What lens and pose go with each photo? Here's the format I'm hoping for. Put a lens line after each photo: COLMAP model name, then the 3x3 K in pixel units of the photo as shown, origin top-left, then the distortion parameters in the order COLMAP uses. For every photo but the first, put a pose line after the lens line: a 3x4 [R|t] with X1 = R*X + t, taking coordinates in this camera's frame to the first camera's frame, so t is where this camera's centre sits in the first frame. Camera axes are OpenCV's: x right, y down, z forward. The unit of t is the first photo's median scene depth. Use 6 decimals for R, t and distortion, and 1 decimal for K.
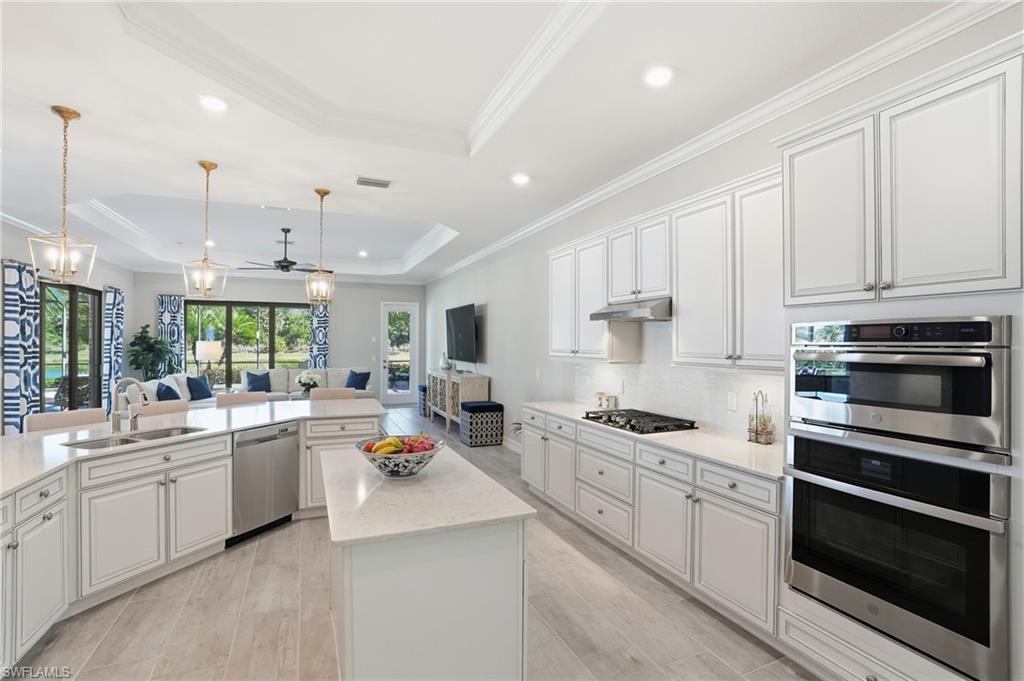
lens RADIAL K [[470.9, 0, 506.5], [0, 470.9, 345.1], [0, 0, 1]] dist [-0.042908, 0.011026]
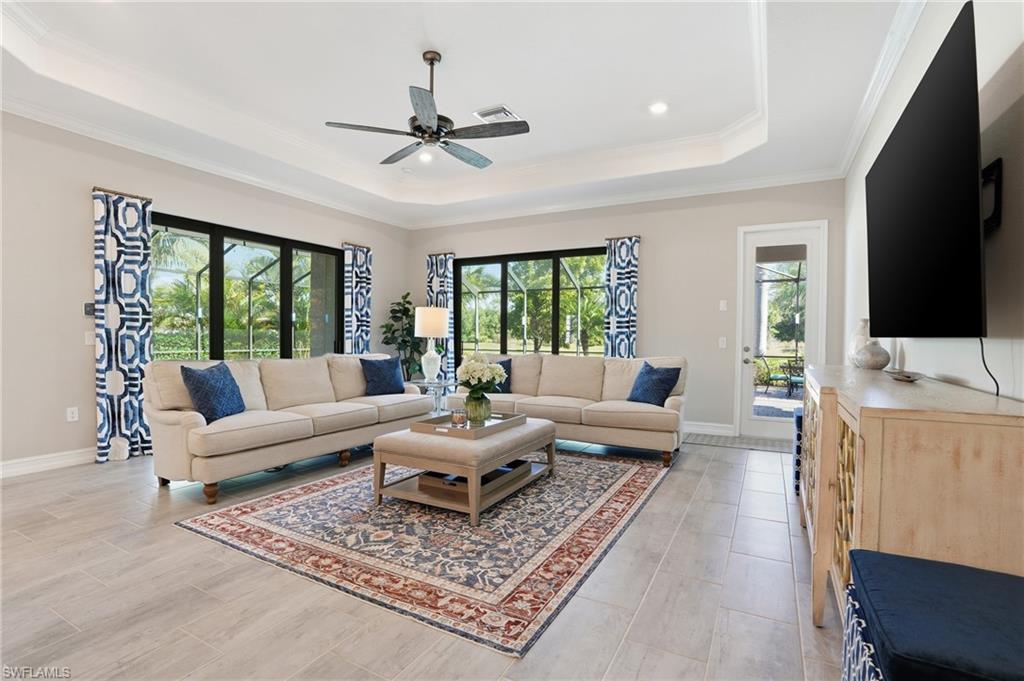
lens RADIAL K [[470.9, 0, 520.1], [0, 470.9, 344.4], [0, 0, 1]] dist [-0.042908, 0.011026]
pose [[0.626172, 0.012460, -0.779586, -0.058082], [-0.009647, 0.999920, 0.008233, 0.054687], [0.779625, 0.002365, 0.626242, 1.005640]]
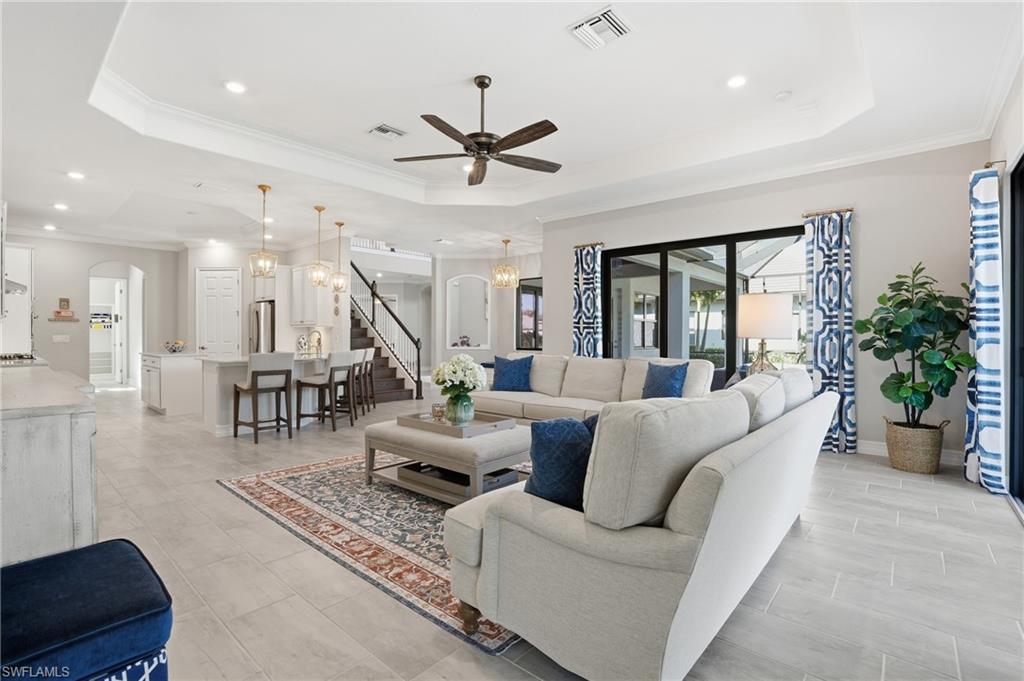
lens RADIAL K [[470.9, 0, 519.9], [0, 470.9, 336.9], [0, 0, 1]] dist [-0.042908, 0.011026]
pose [[-0.897236, -0.001175, -0.441550, -0.355790], [-0.002760, 0.999992, 0.002948, 0.044621], [0.441543, 0.003864, -0.897232, 1.900979]]
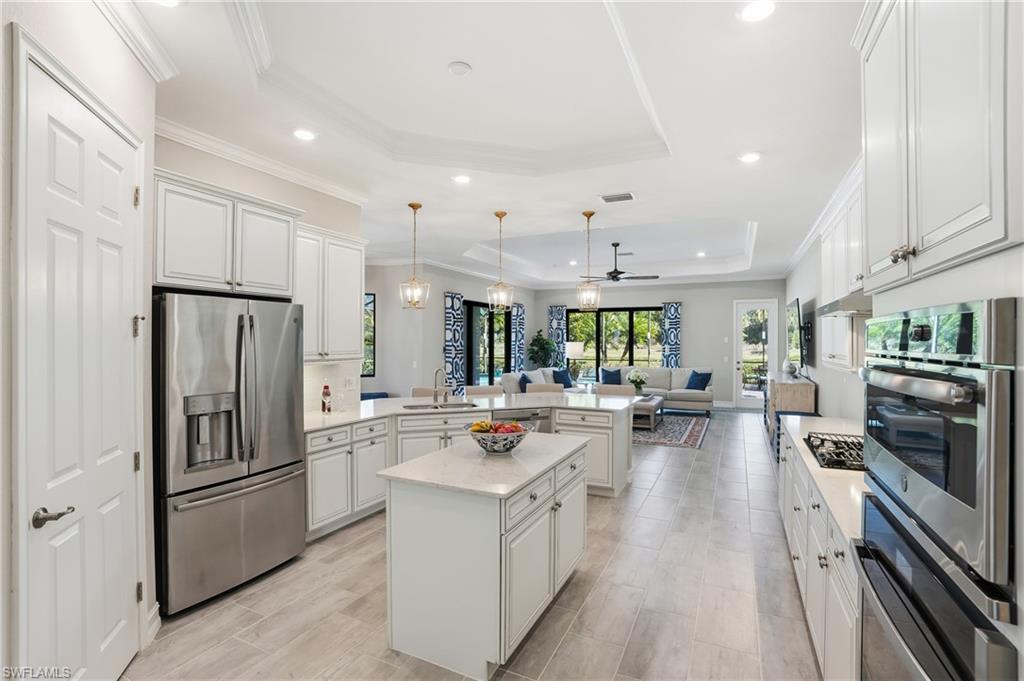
lens RADIAL K [[470.9, 0, 518.2], [0, 470.9, 343.6], [0, 0, 1]] dist [-0.042908, 0.011026]
pose [[0.666249, 0.000200, -0.745729, 0.288275], [-0.001474, 0.999998, -0.001049, -0.004439], [0.745728, 0.001797, 0.666249, 0.076819]]
